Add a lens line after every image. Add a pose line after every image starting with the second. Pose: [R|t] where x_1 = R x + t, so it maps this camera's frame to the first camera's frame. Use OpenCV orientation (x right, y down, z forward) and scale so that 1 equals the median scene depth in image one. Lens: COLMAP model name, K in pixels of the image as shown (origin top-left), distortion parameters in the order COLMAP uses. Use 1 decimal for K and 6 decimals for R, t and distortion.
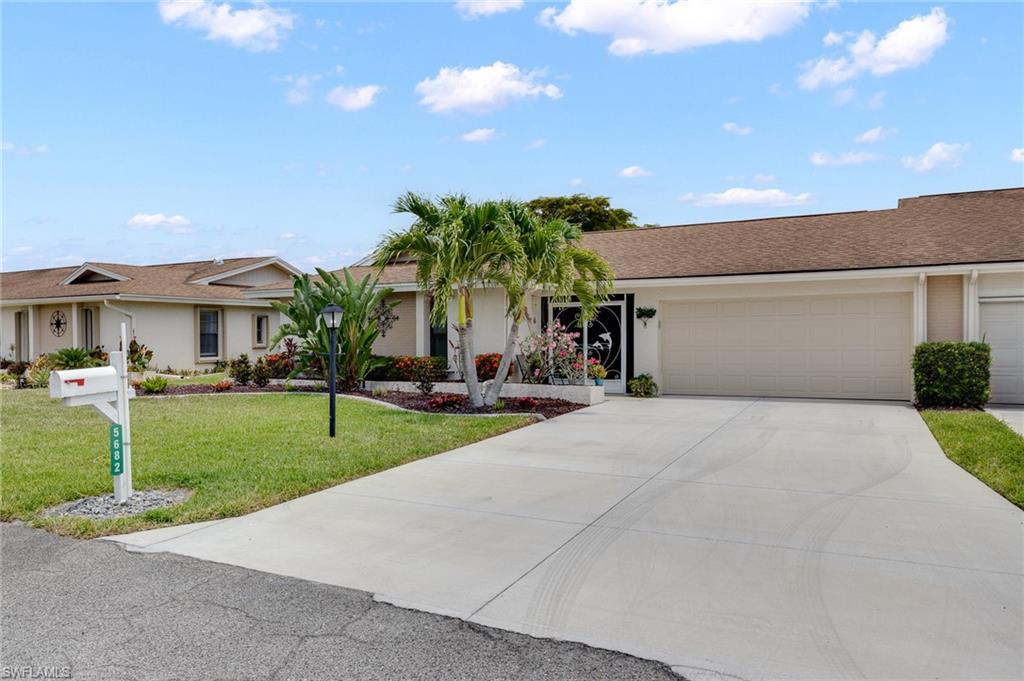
lens RADIAL K [[685.7, 0, 512.0], [0, 685.7, 371.7], [0, 0, 1]] dist [-0.019855, -0.002142]
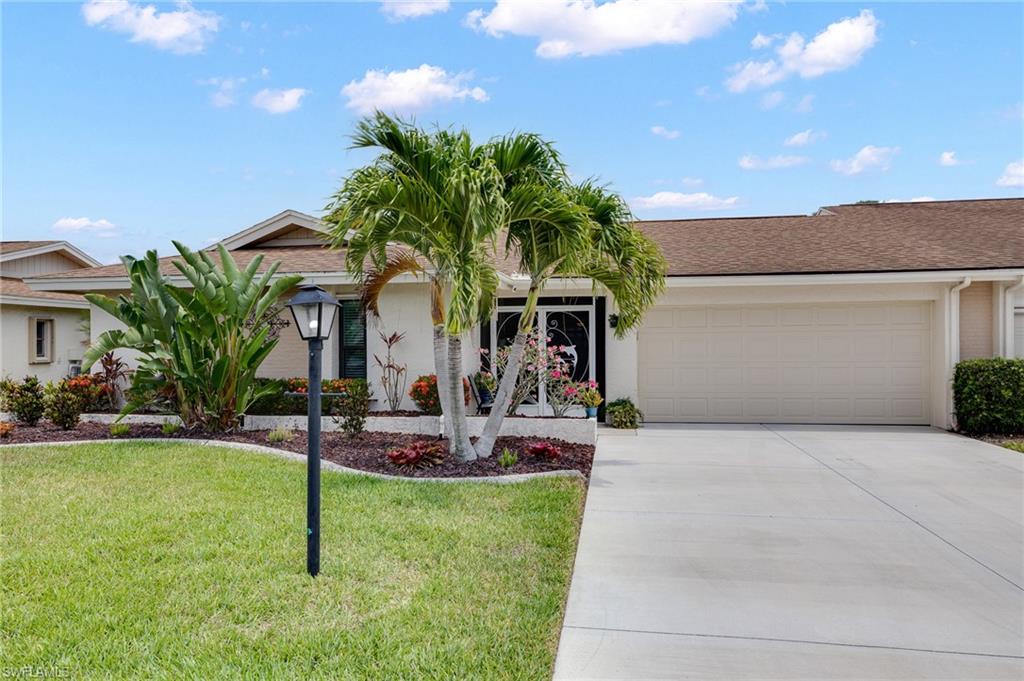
lens RADIAL K [[661.8, 0, 510.6], [0, 661.8, 357.3], [0, 0, 1]] dist [-0.006733, -0.001729]
pose [[0.958085, -0.001644, 0.286478, -0.149146], [0.011600, 0.999386, -0.033059, -0.019681], [-0.286248, 0.034997, 0.957516, 0.301547]]
